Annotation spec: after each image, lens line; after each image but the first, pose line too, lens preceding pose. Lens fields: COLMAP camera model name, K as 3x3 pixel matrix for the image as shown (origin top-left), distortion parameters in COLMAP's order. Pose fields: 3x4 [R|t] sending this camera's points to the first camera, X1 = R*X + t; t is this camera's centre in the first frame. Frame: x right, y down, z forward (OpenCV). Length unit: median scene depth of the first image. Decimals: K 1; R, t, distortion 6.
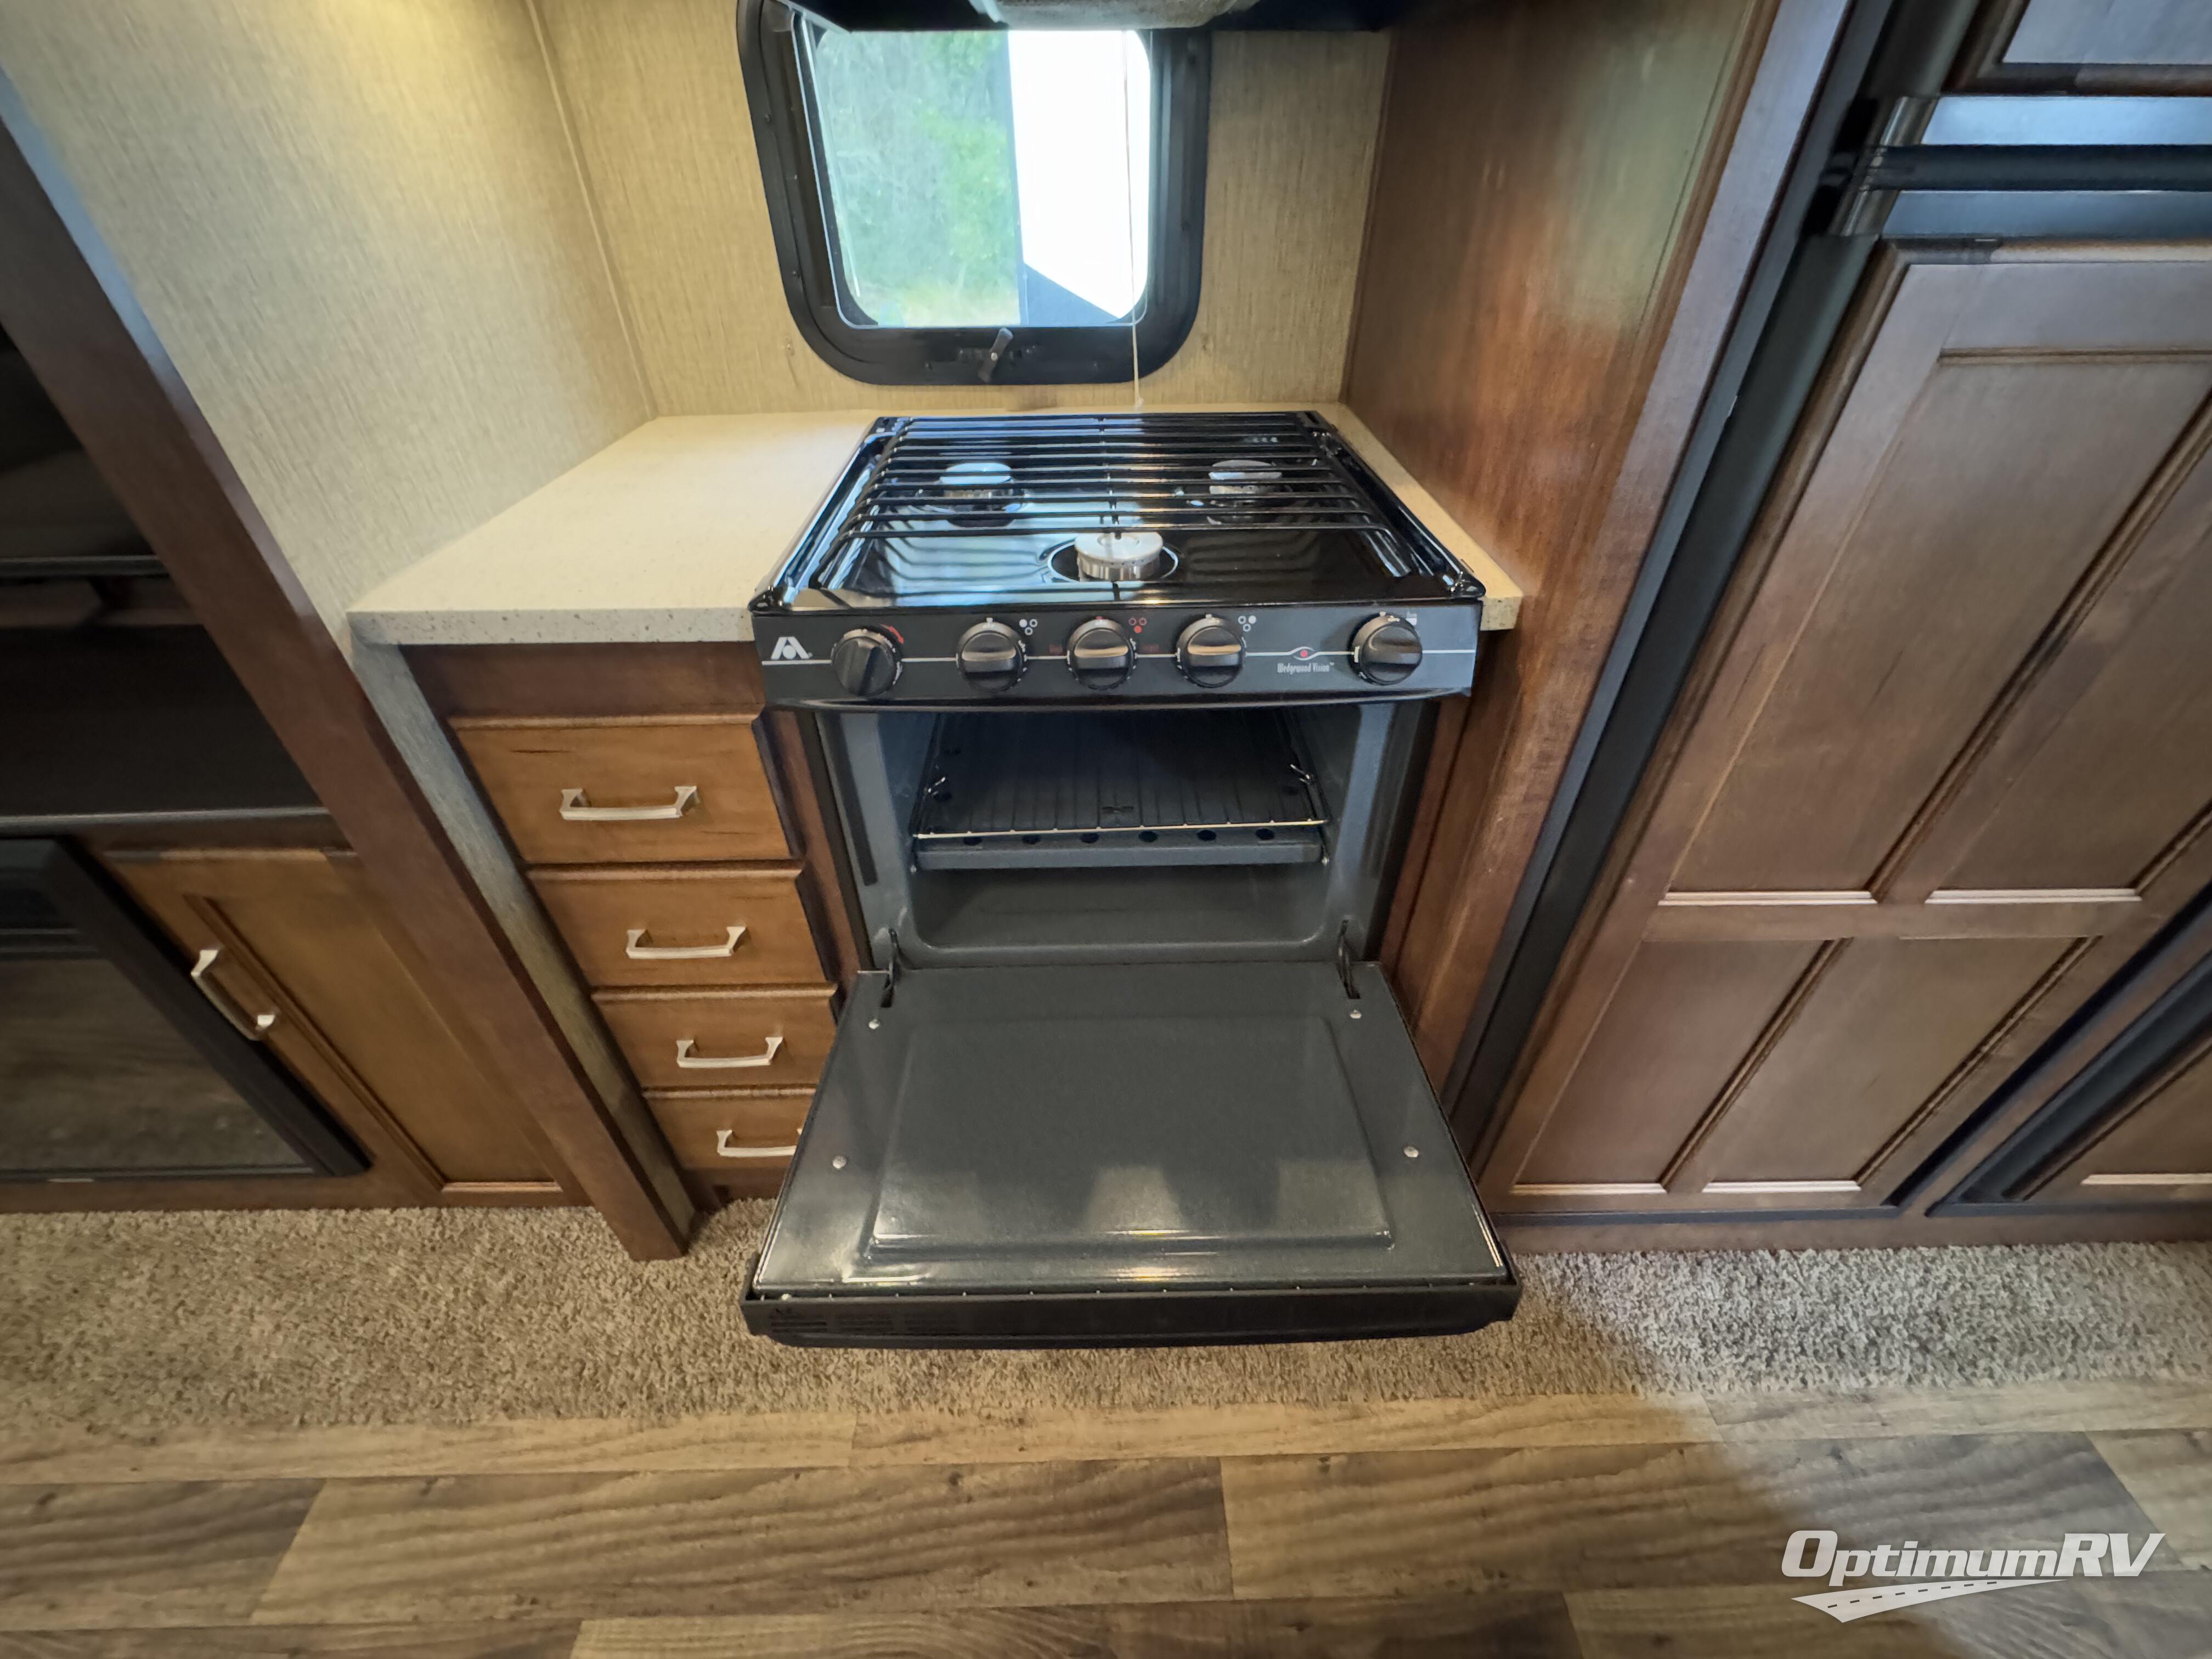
lens RADIAL K [[882.8, 0, 1099.3], [0, 882.8, 824.0], [0, 0, 1]] dist [-0.002844, 0.000291]
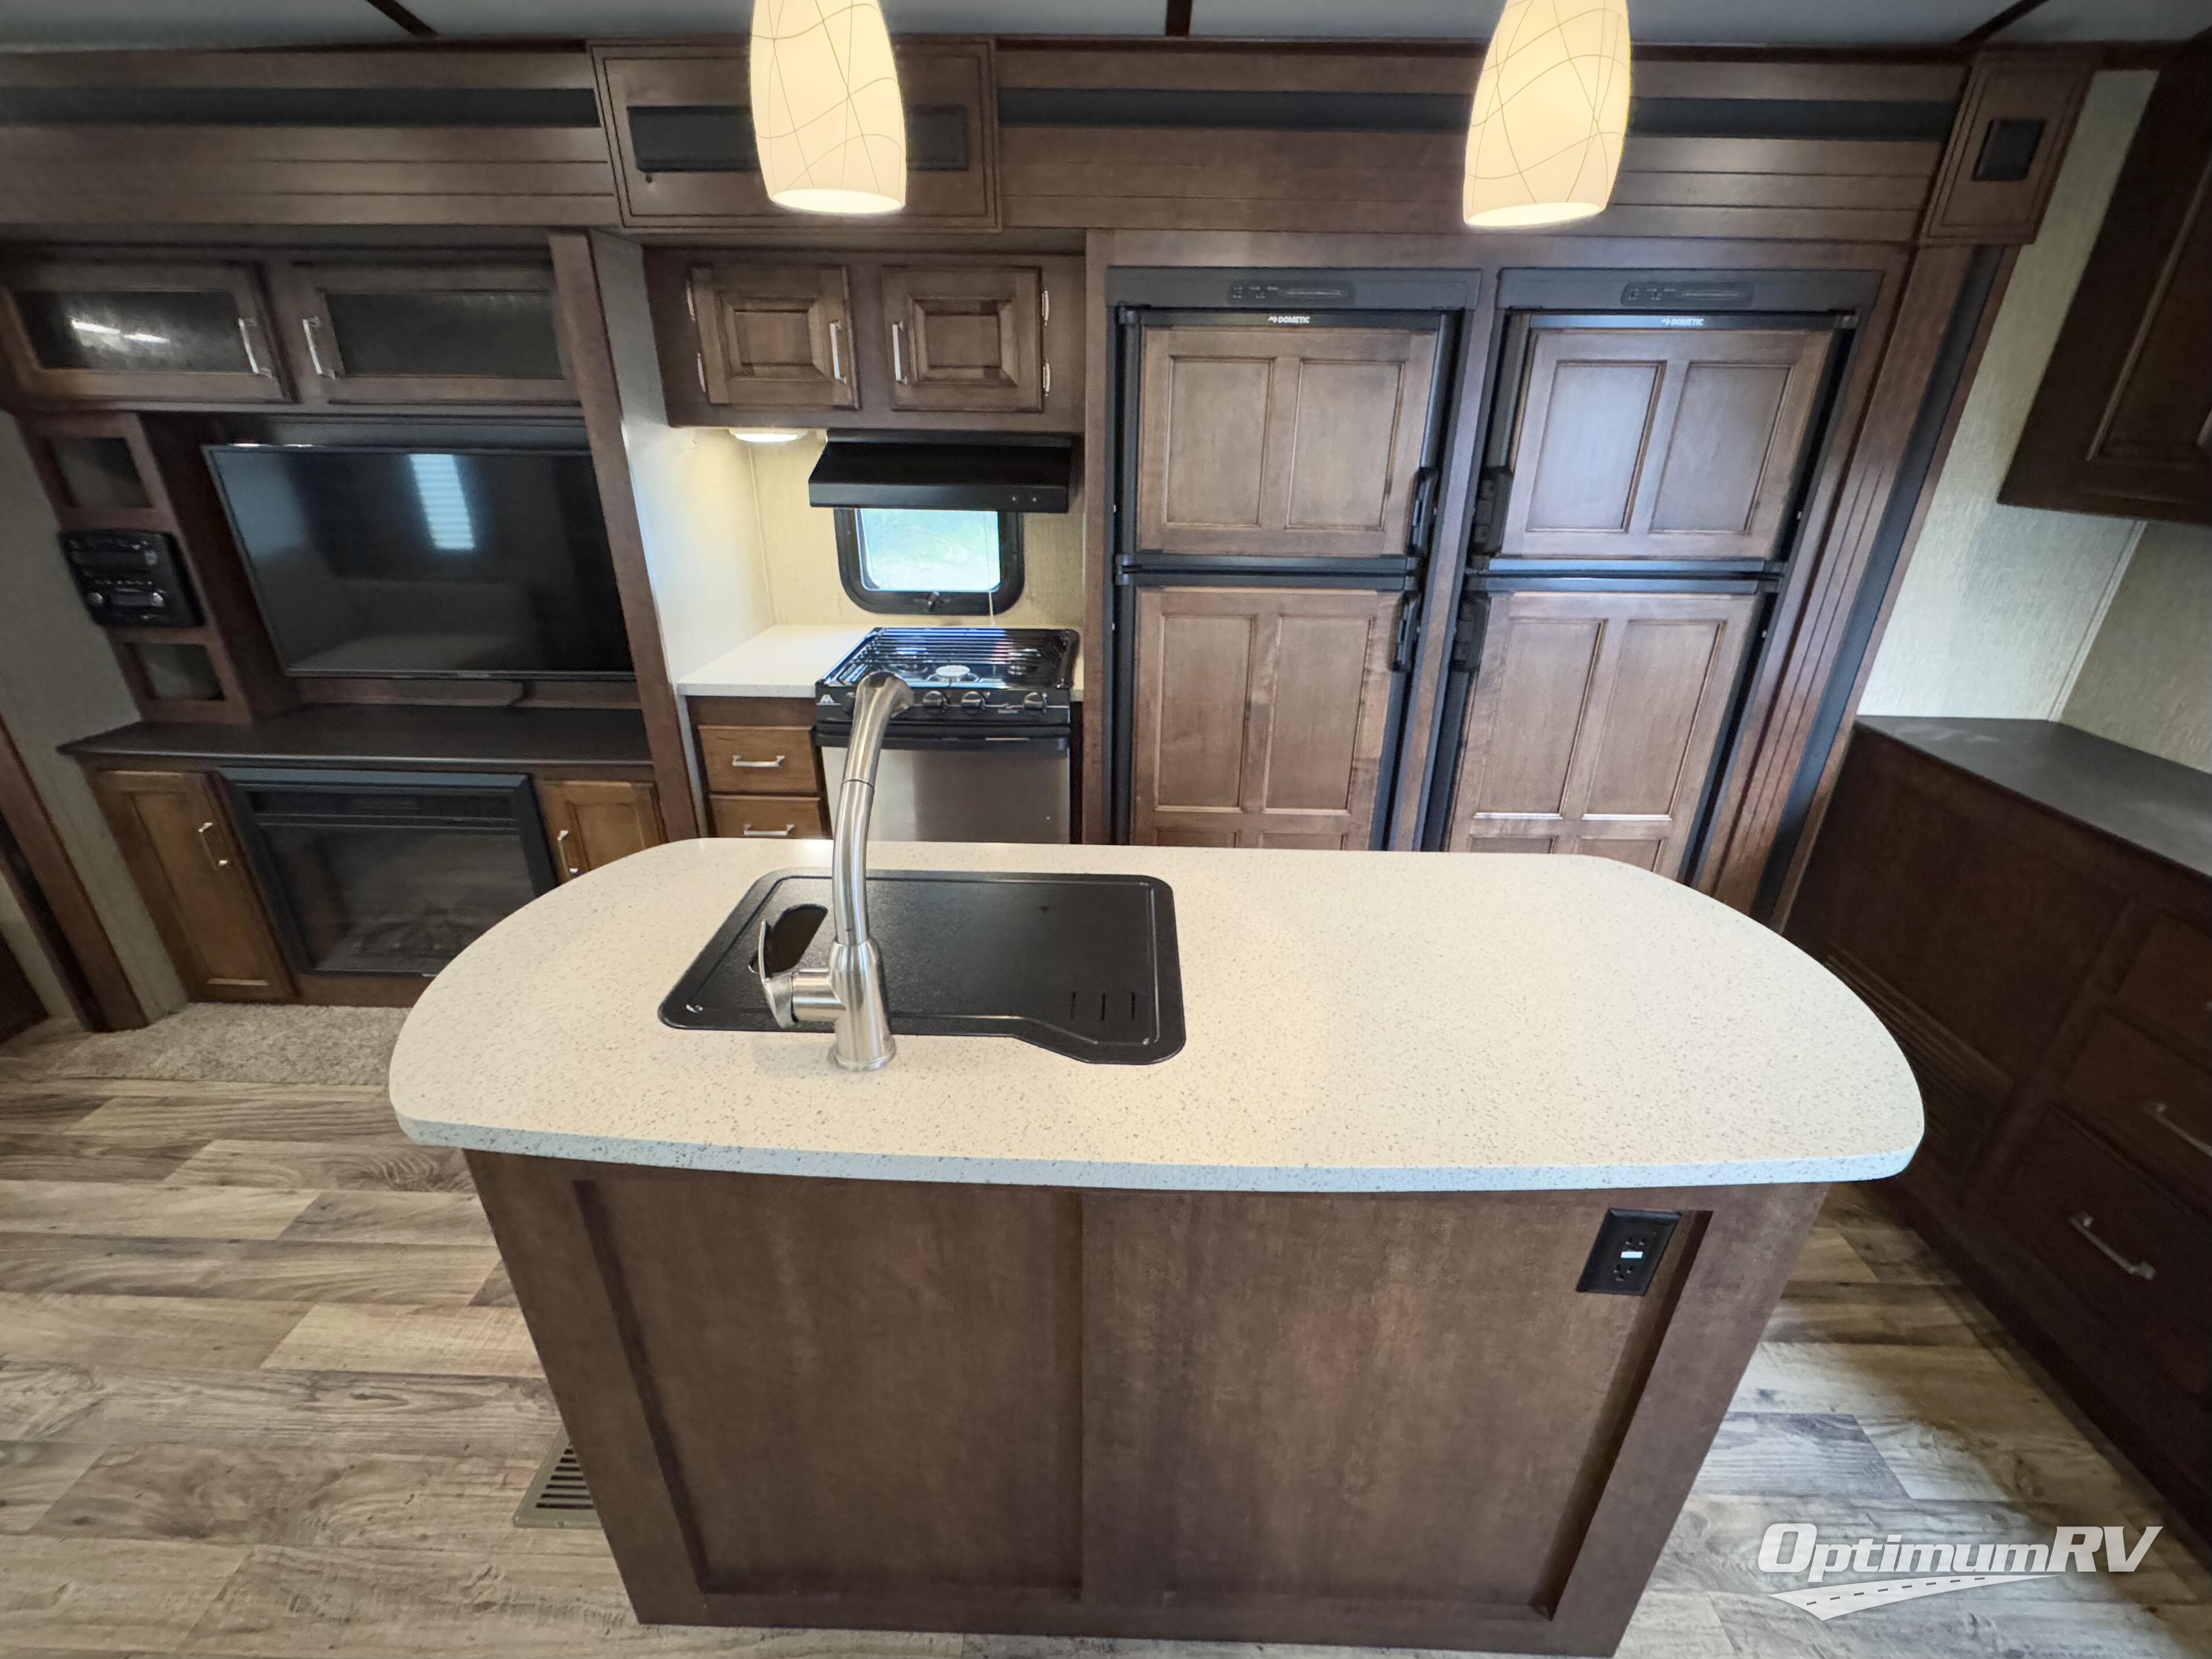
lens RADIAL K [[928.6, 0, 1105.4], [0, 928.6, 826.4], [0, 0, 1]] dist [-0.002209, -0.000928]
pose [[0.999017, 0.030943, -0.031755, 0.416938], [-0.037488, 0.971921, -0.232301, 0.548281], [0.023675, 0.233263, 0.972125, -1.141443]]
